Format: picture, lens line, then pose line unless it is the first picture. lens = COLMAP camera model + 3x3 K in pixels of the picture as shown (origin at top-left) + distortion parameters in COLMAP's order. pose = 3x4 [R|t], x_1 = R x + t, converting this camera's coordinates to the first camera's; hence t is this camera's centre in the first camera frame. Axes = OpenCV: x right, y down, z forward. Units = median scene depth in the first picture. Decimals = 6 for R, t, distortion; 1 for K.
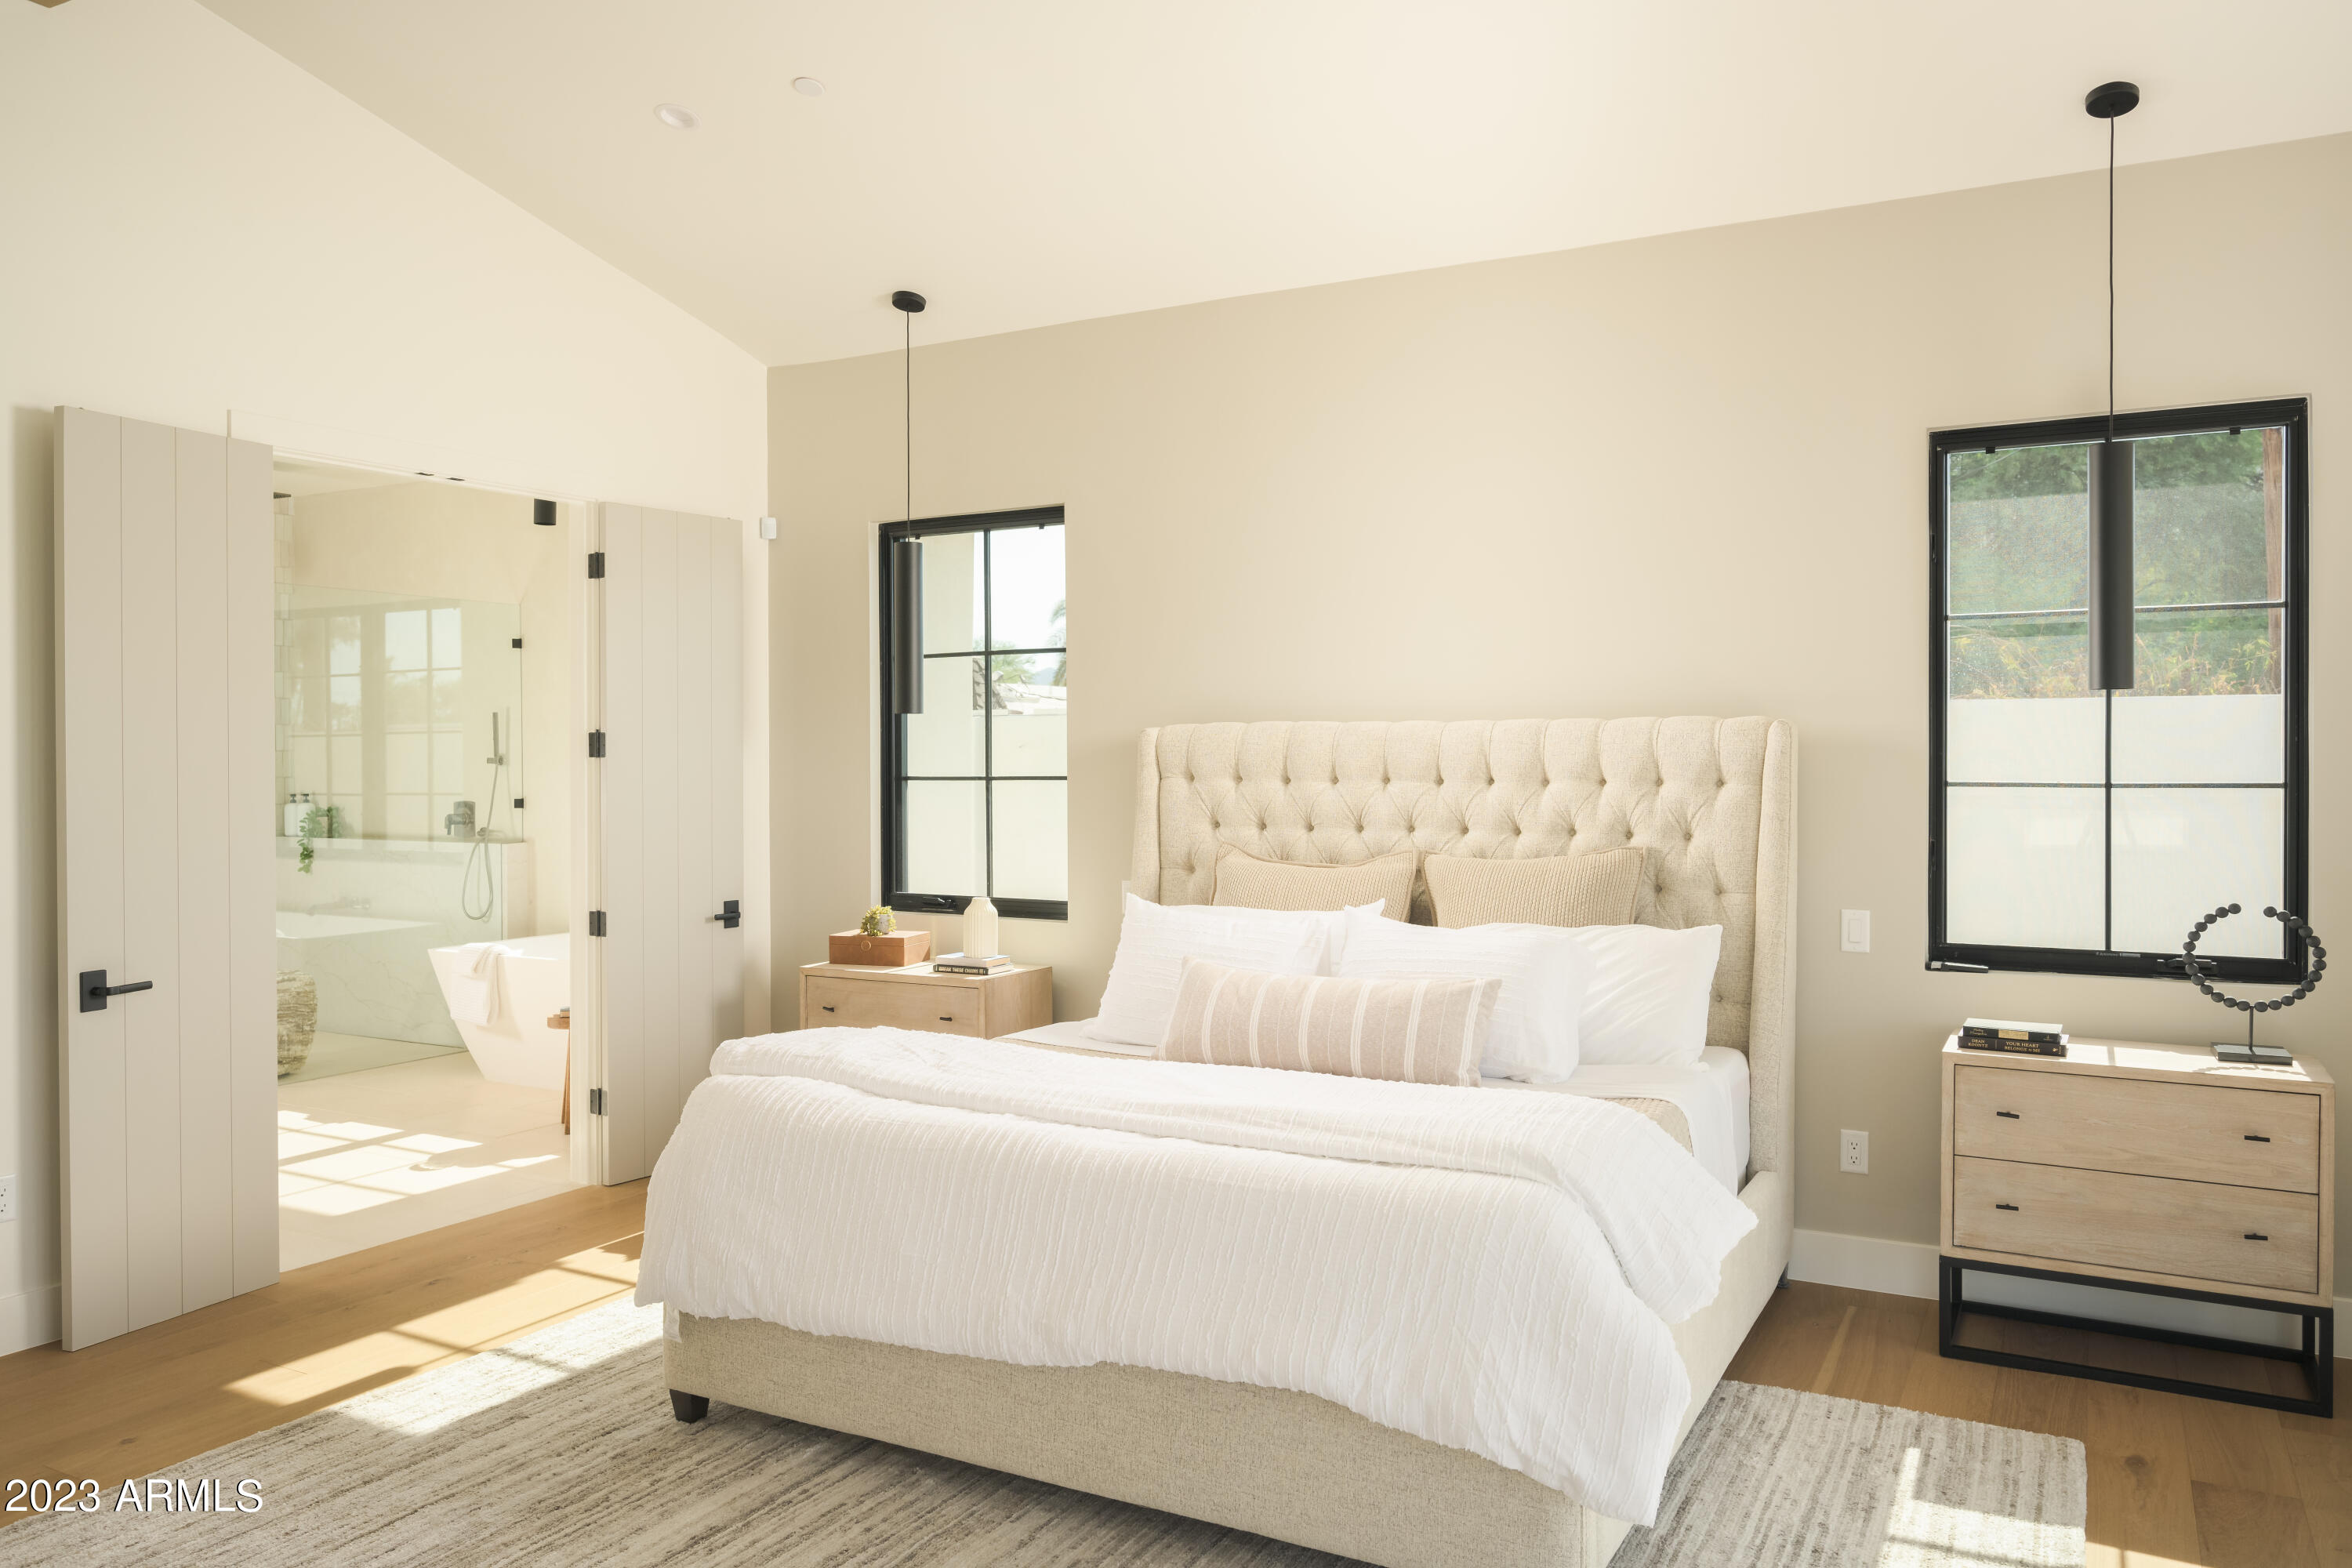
lens RADIAL K [[1649.9, 0, 1173.5], [0, 1649.9, 780.1], [0, 0, 1]] dist [-0.008603, 0.003246]
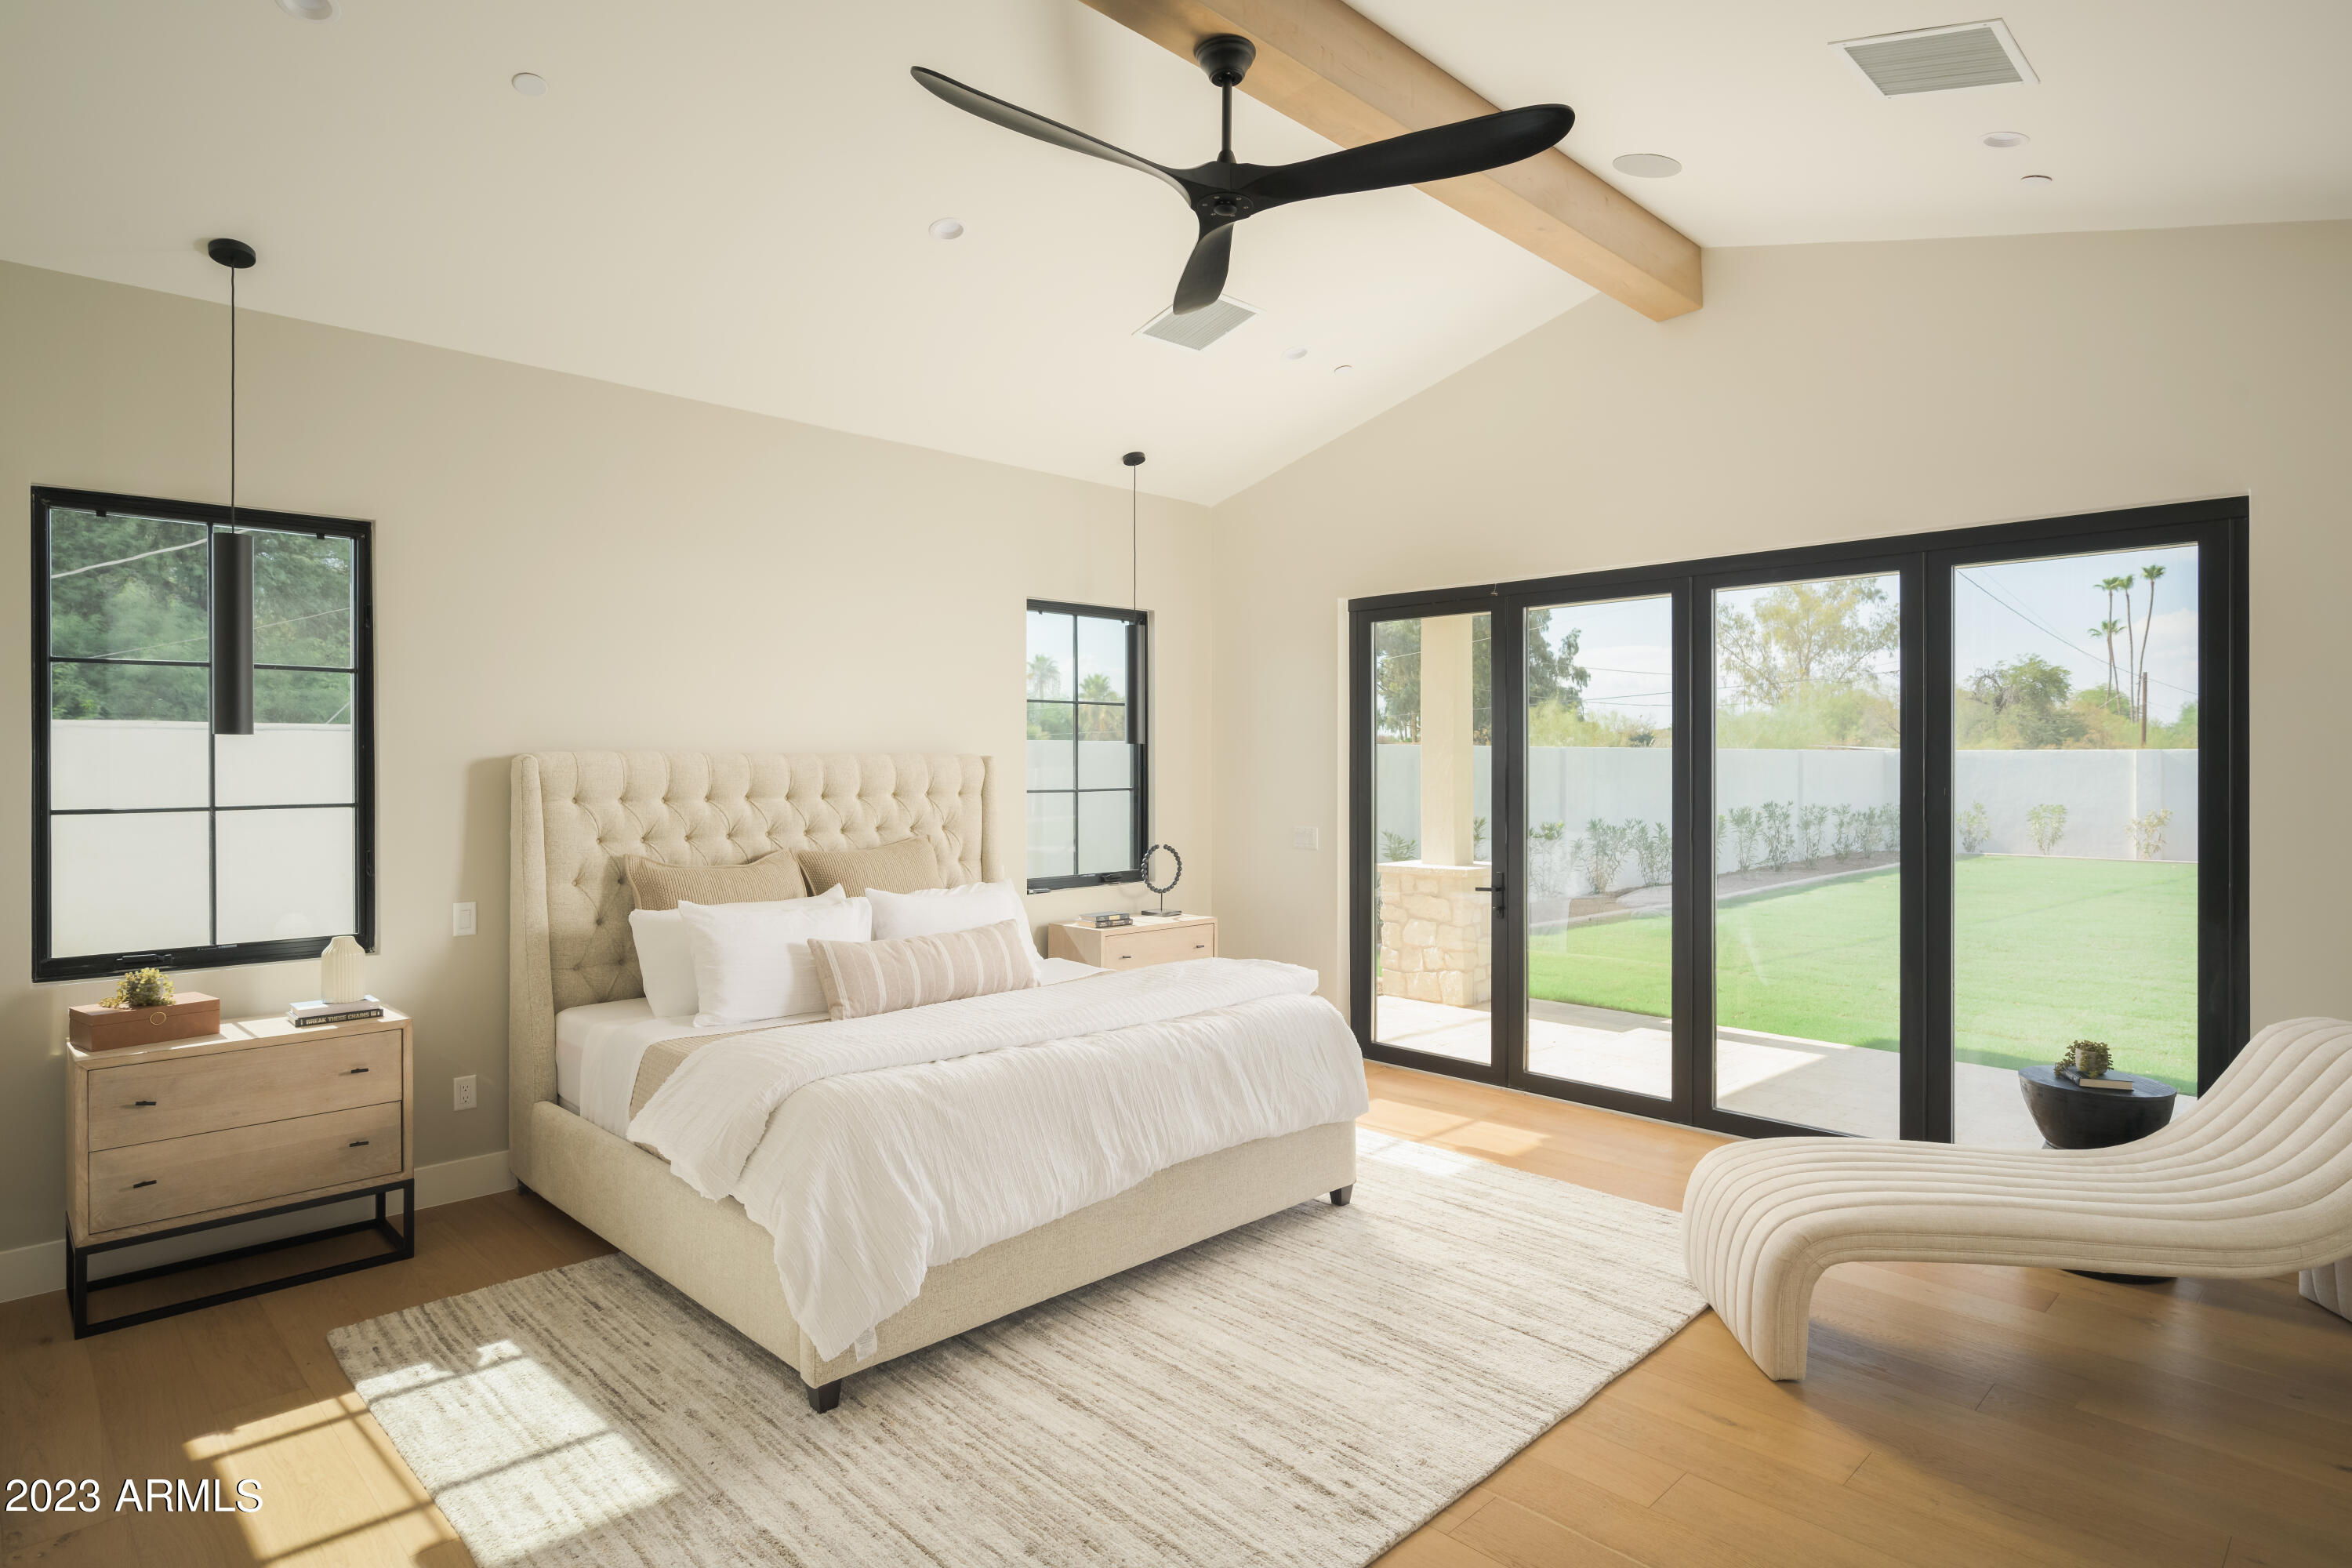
lens RADIAL K [[1240.4, 0, 1176.1], [0, 1240.4, 771.0], [0, 0, 1]] dist [0.000516, 0.000756]
pose [[0.302869, 0.000633, 0.953032, -0.333331], [0.023359, 0.999694, -0.008088, -0.002256], [-0.952746, 0.024711, 0.302761, 0.182129]]
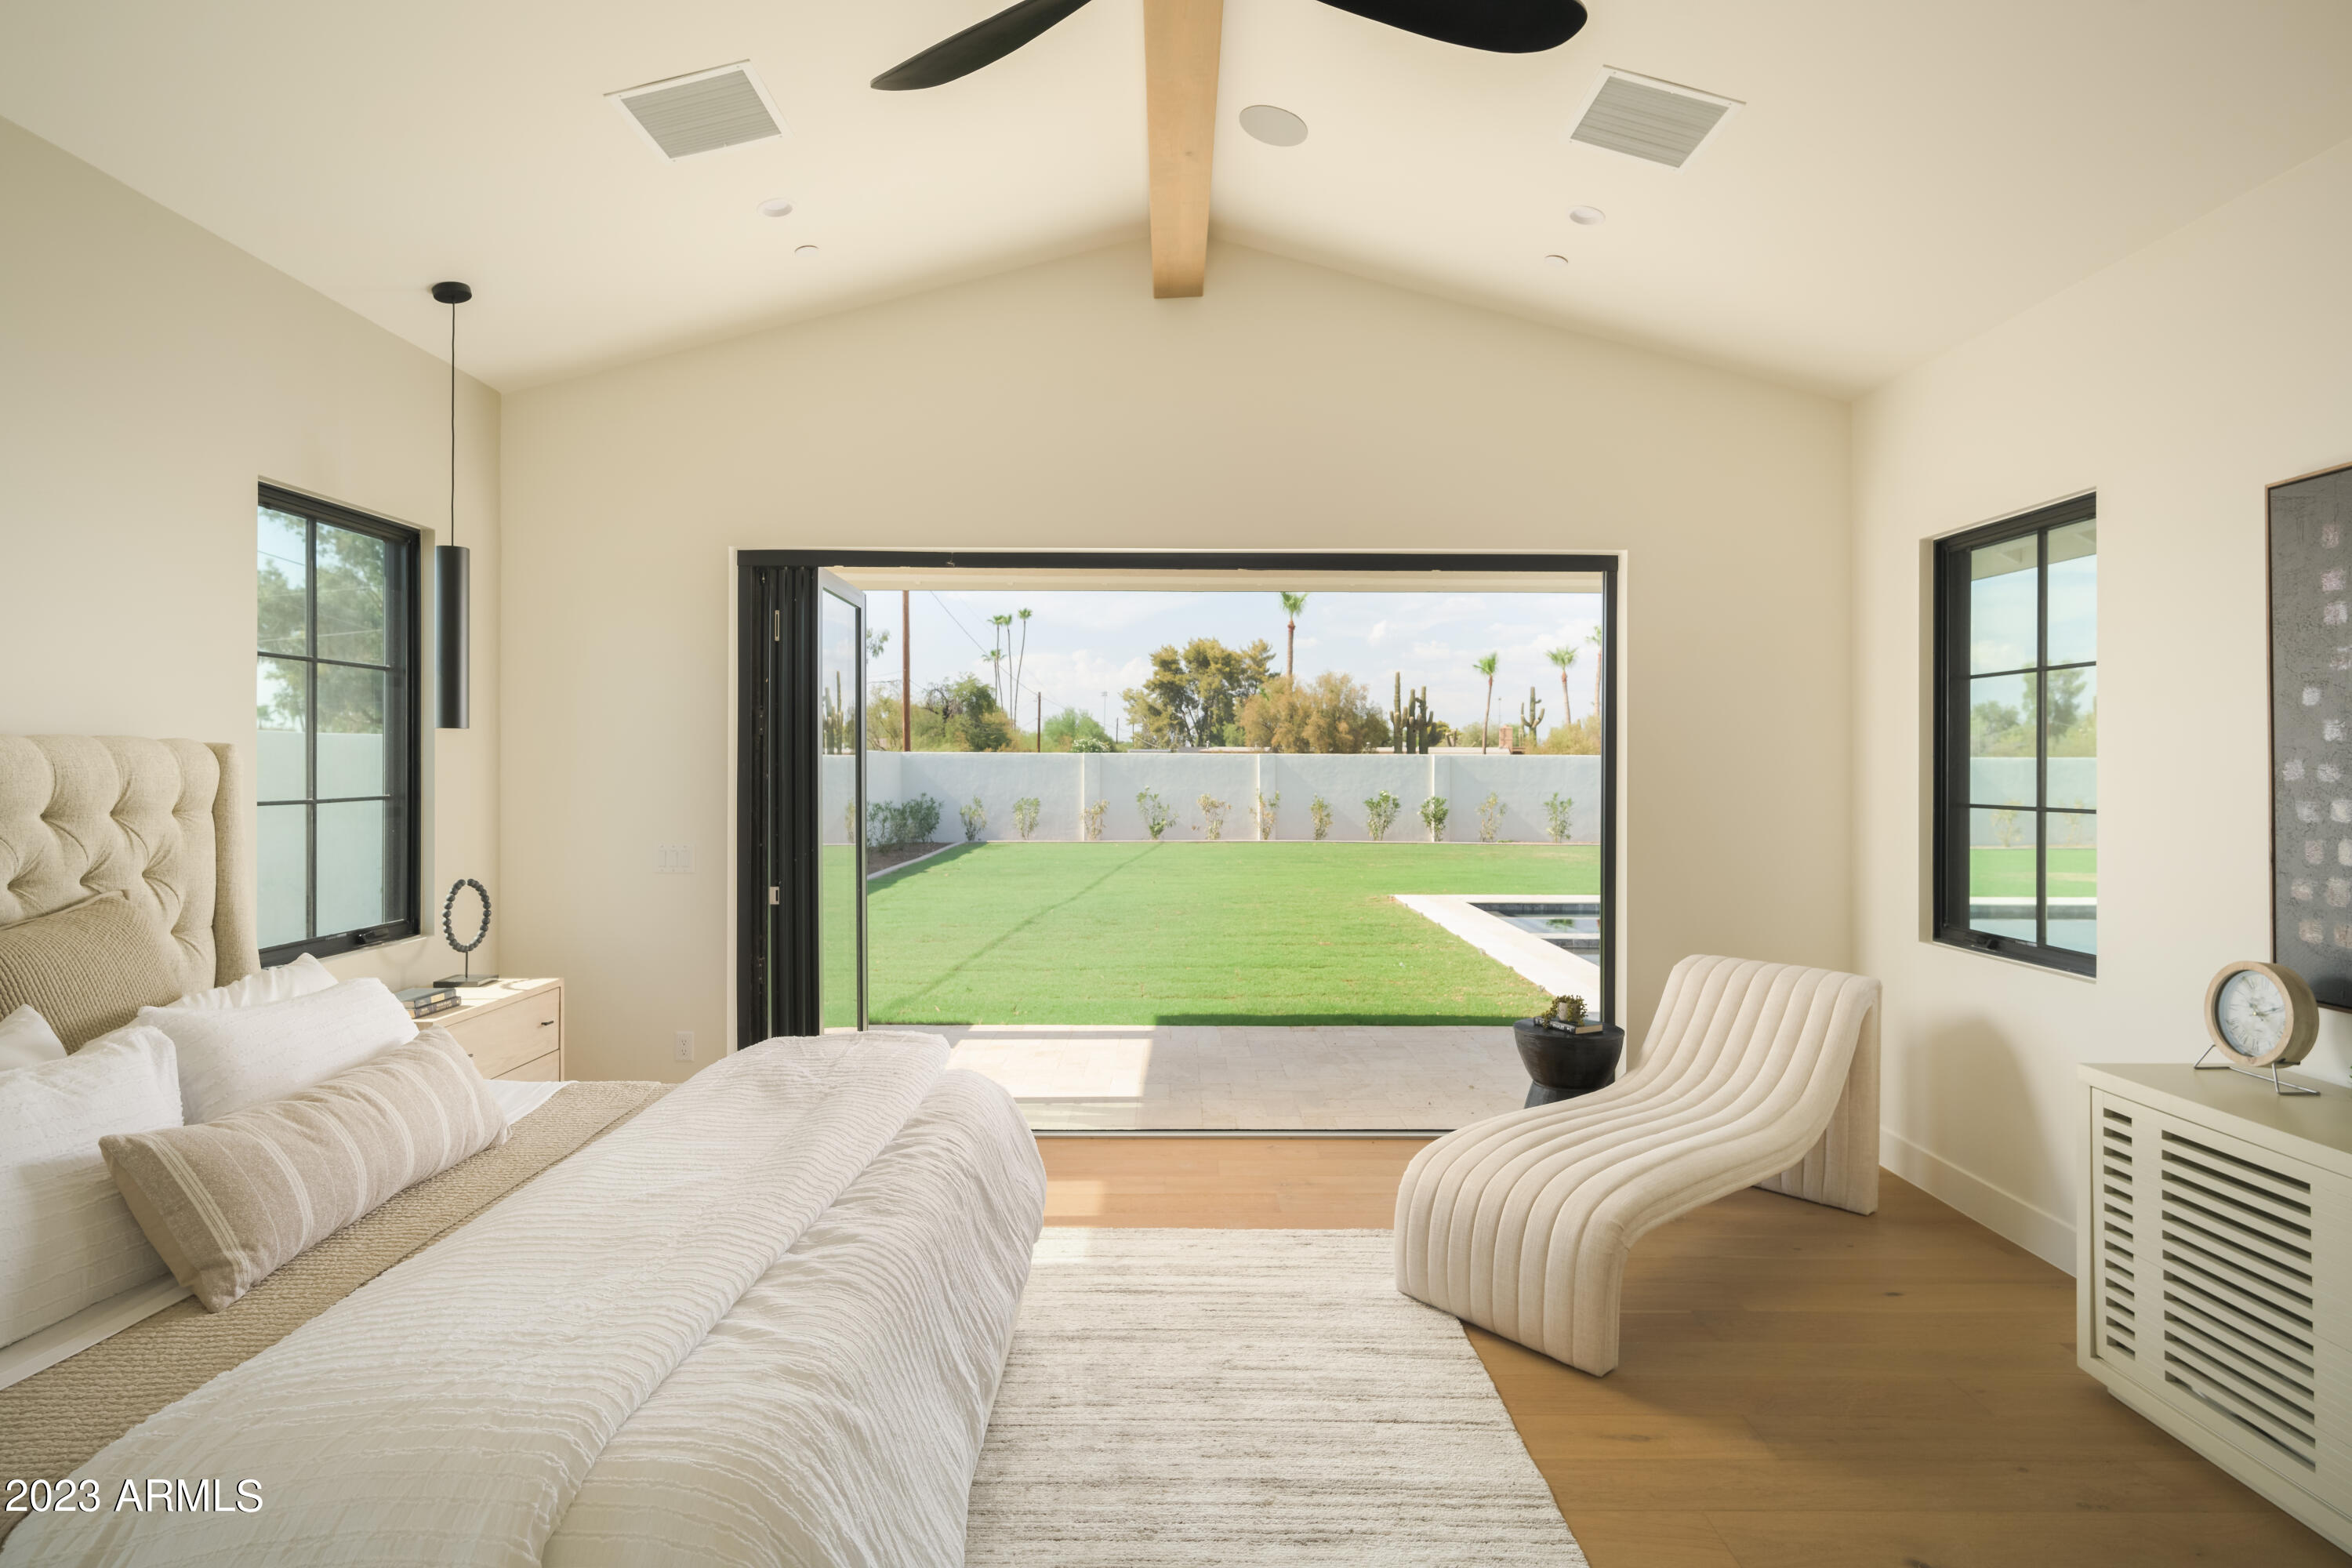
lens RADIAL K [[1240.4, 0, 1176.5], [0, 1240.4, 768.4], [0, 0, 1]] dist [0.000516, 0.000756]
pose [[-0.463489, 0.003709, 0.886095, -0.276636], [0.026024, 0.999617, 0.009428, -0.004112], [-0.885720, 0.027430, -0.463408, 0.274067]]
